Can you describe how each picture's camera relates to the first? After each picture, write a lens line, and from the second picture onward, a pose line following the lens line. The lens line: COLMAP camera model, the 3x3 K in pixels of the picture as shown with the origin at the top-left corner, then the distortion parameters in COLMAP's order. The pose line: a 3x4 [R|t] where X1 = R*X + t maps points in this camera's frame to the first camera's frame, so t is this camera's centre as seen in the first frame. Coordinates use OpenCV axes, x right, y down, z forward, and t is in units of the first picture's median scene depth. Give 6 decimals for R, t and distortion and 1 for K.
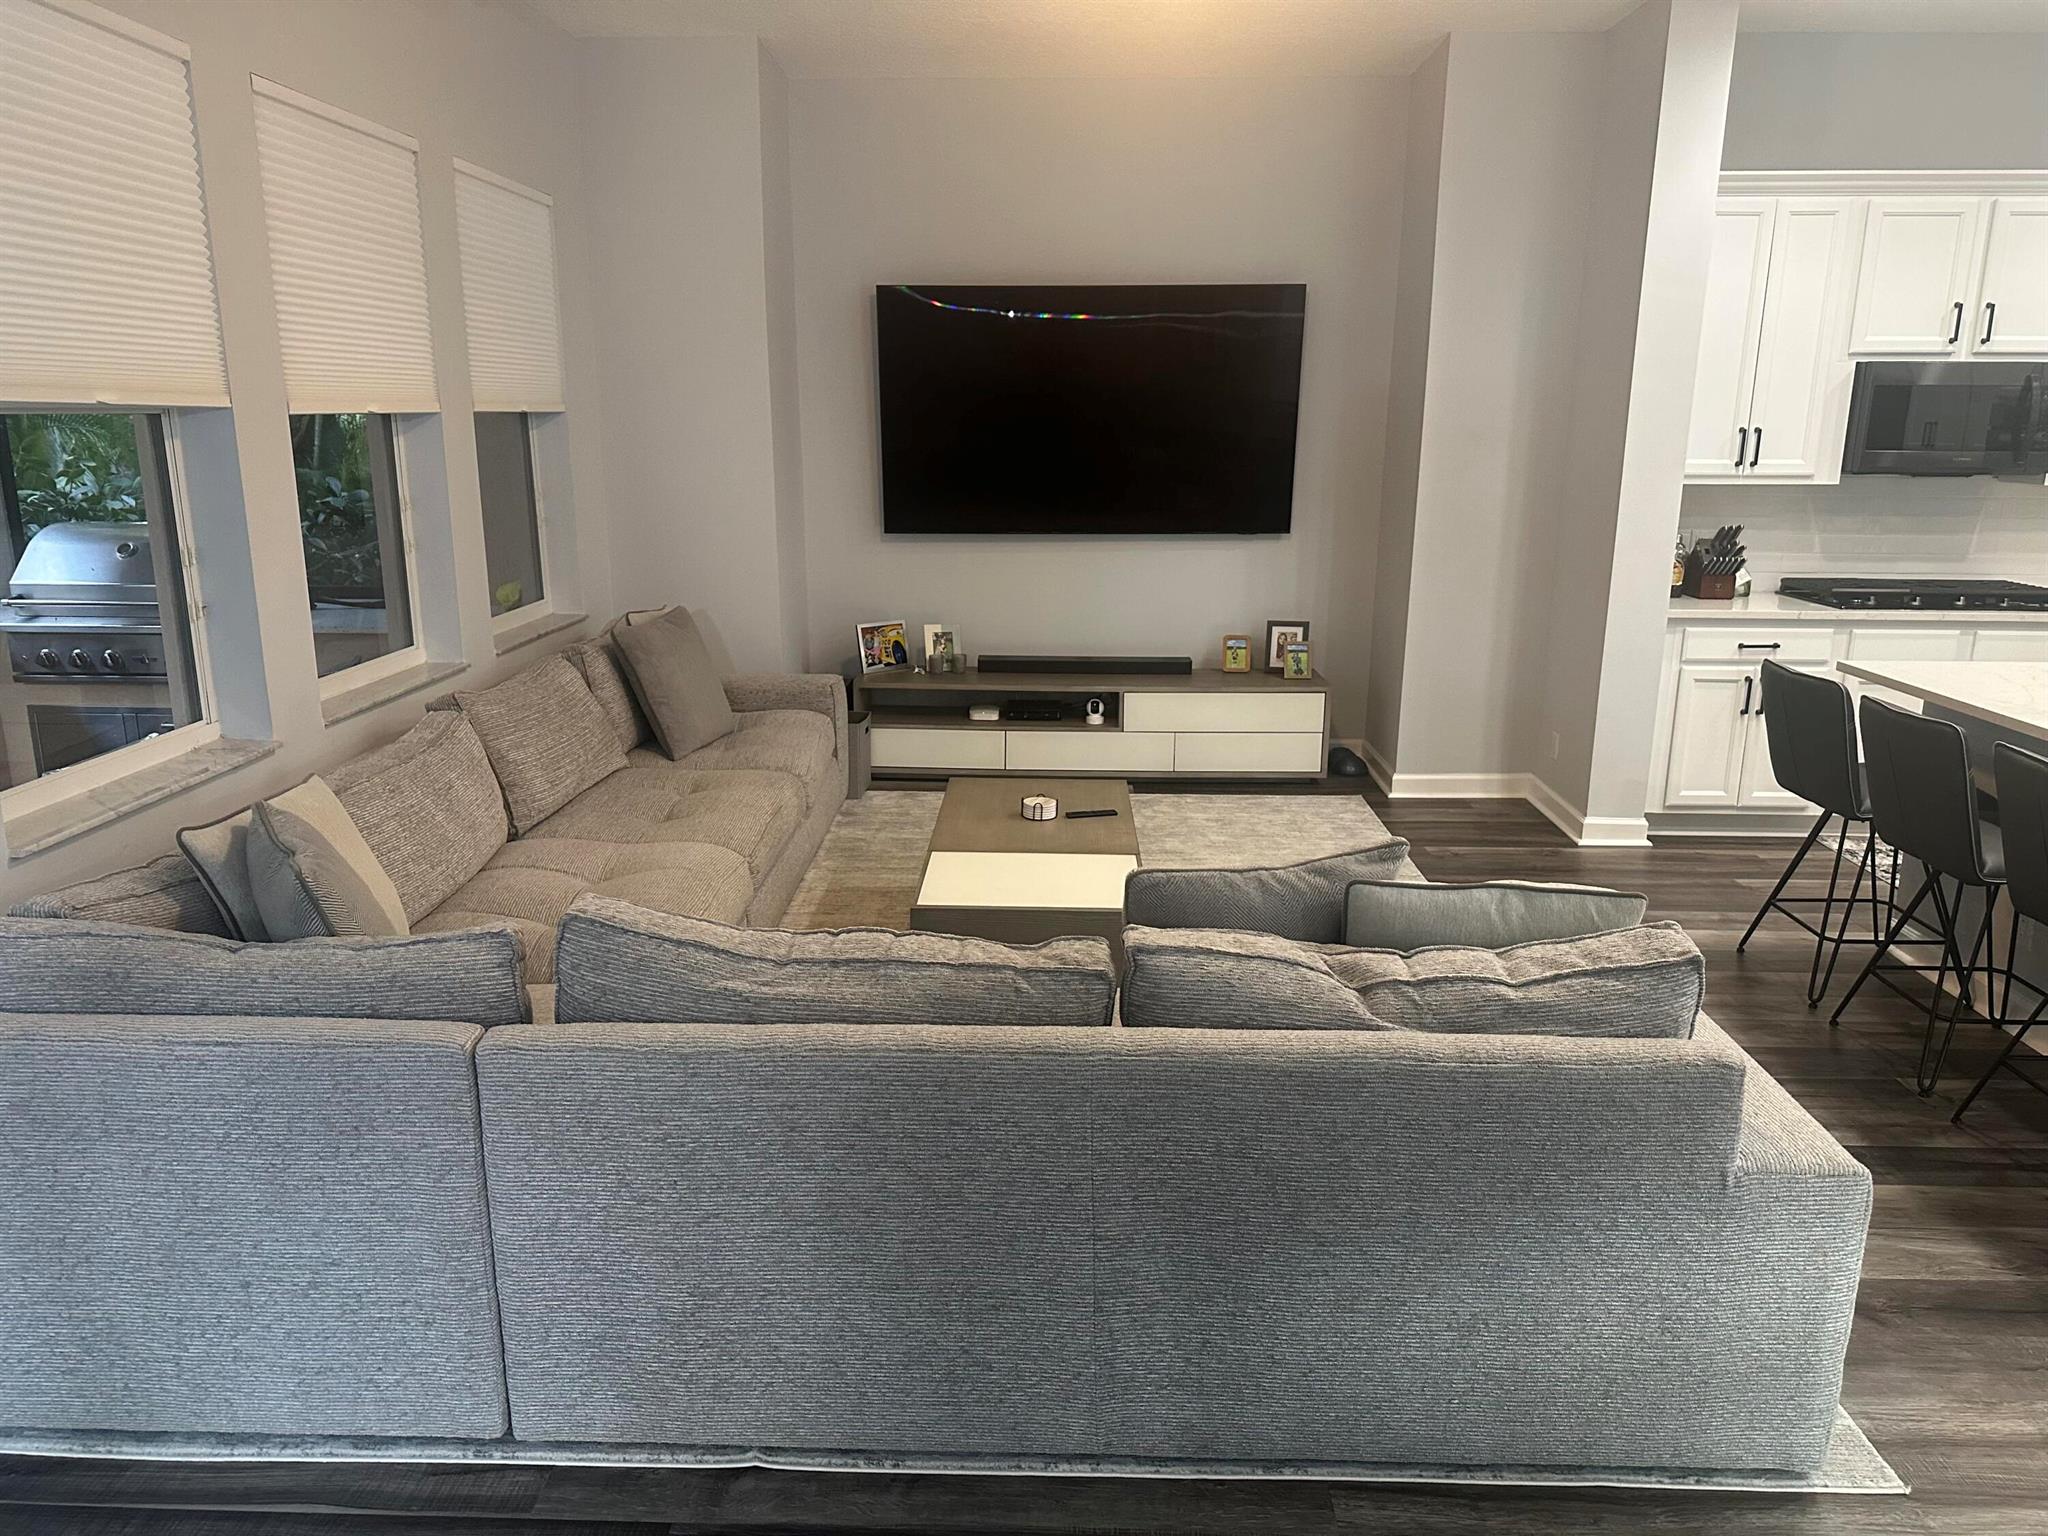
lens RADIAL K [[1460.6, 0, 1011.0], [0, 1460.6, 788.0], [0, 0, 1]] dist [0.059949, -0.057540]
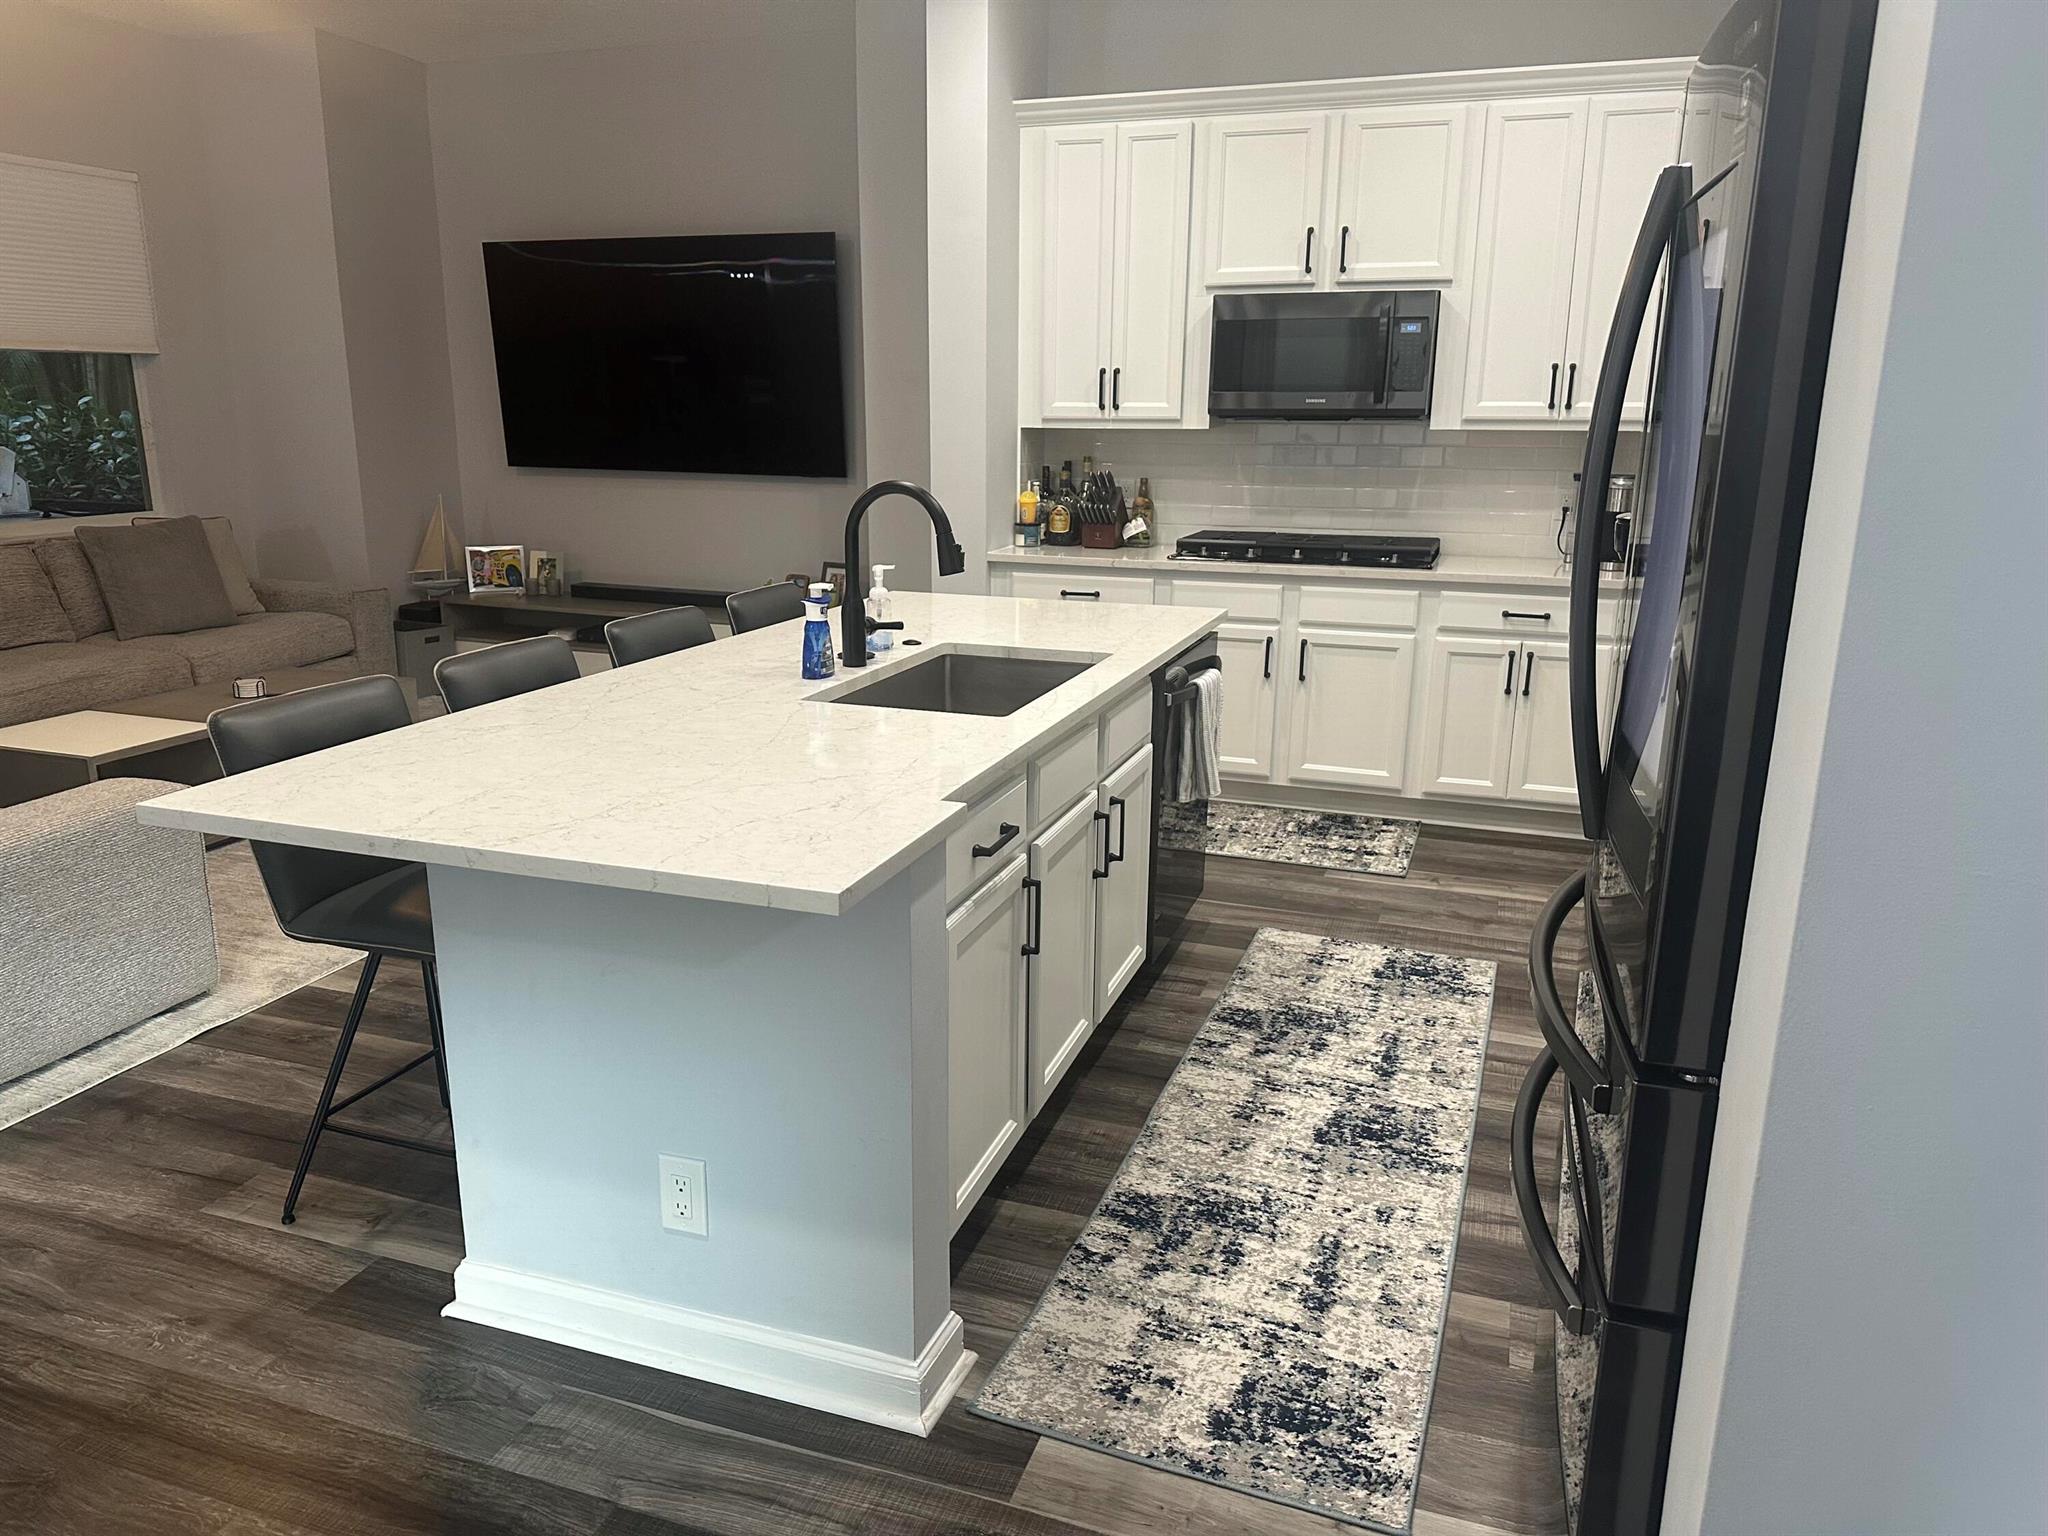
lens RADIAL K [[1460.6, 0, 993.5], [0, 1460.6, 792.5], [0, 0, 1]] dist [0.059949, -0.057540]
pose [[0.947925, 0.080703, -0.308098, 0.720024], [-0.069905, 0.996495, 0.045947, -0.005886], [0.310727, -0.022016, 0.950244, 0.057132]]
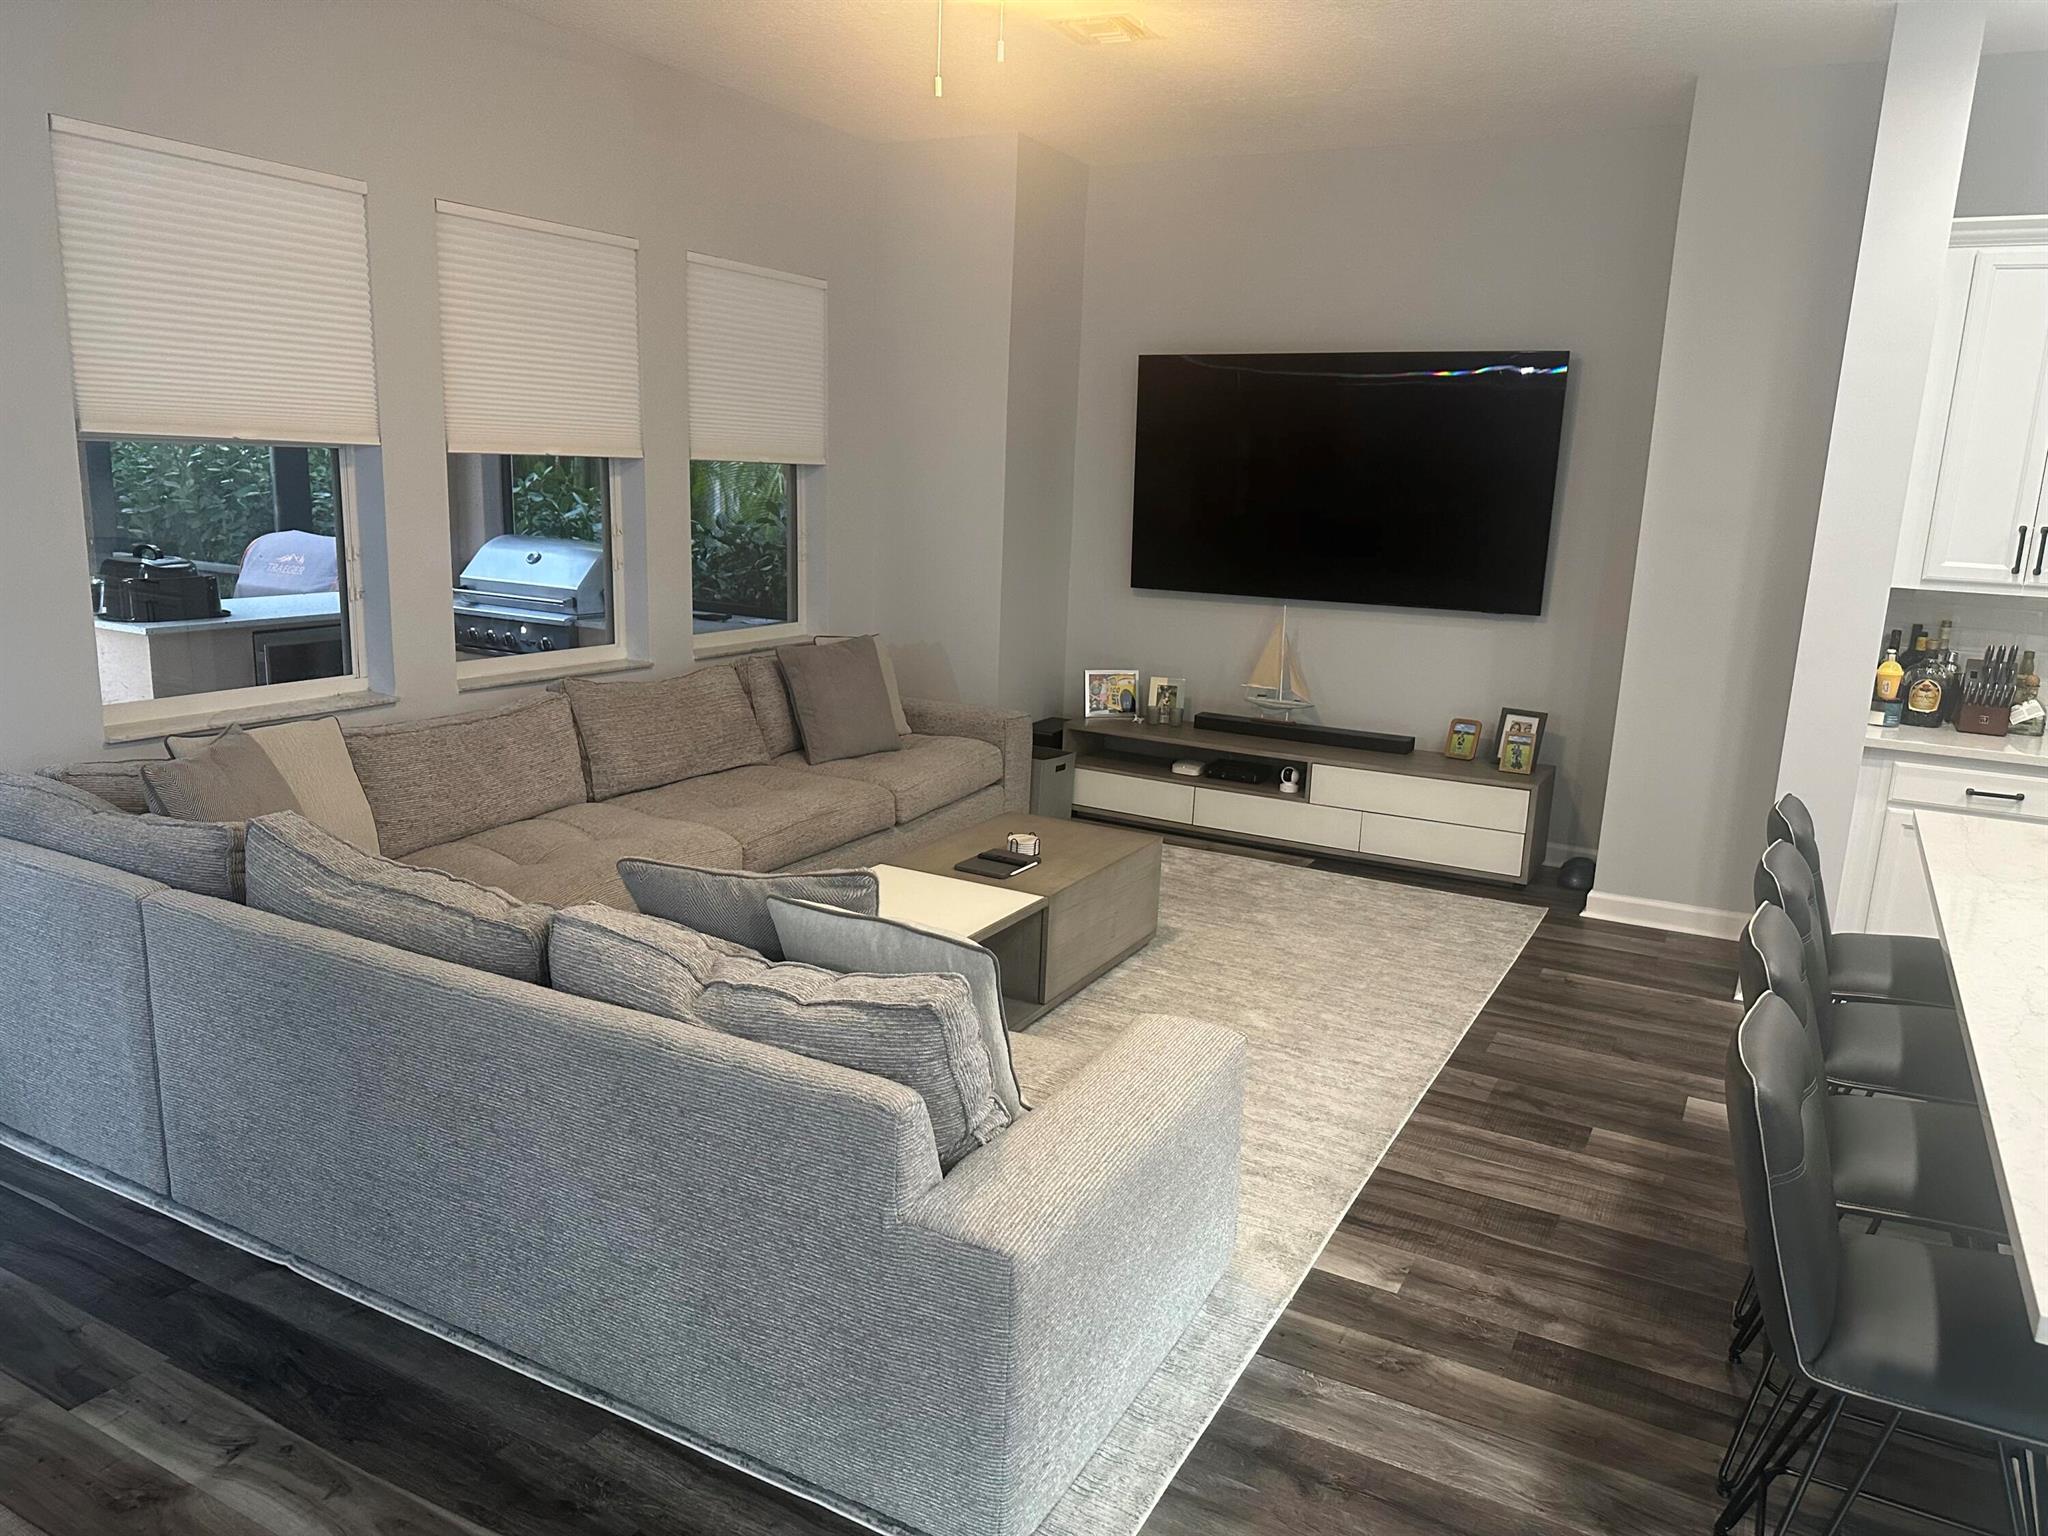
lens RADIAL K [[1460.6, 0, 1014.2], [0, 1460.6, 795.8], [0, 0, 1]] dist [0.059949, -0.057540]
pose [[0.886359, 0.132496, -0.443636, 0.372049], [-0.147799, 0.989017, 0.000085, -0.016016], [0.438775, 0.065493, 0.896207, 0.040301]]
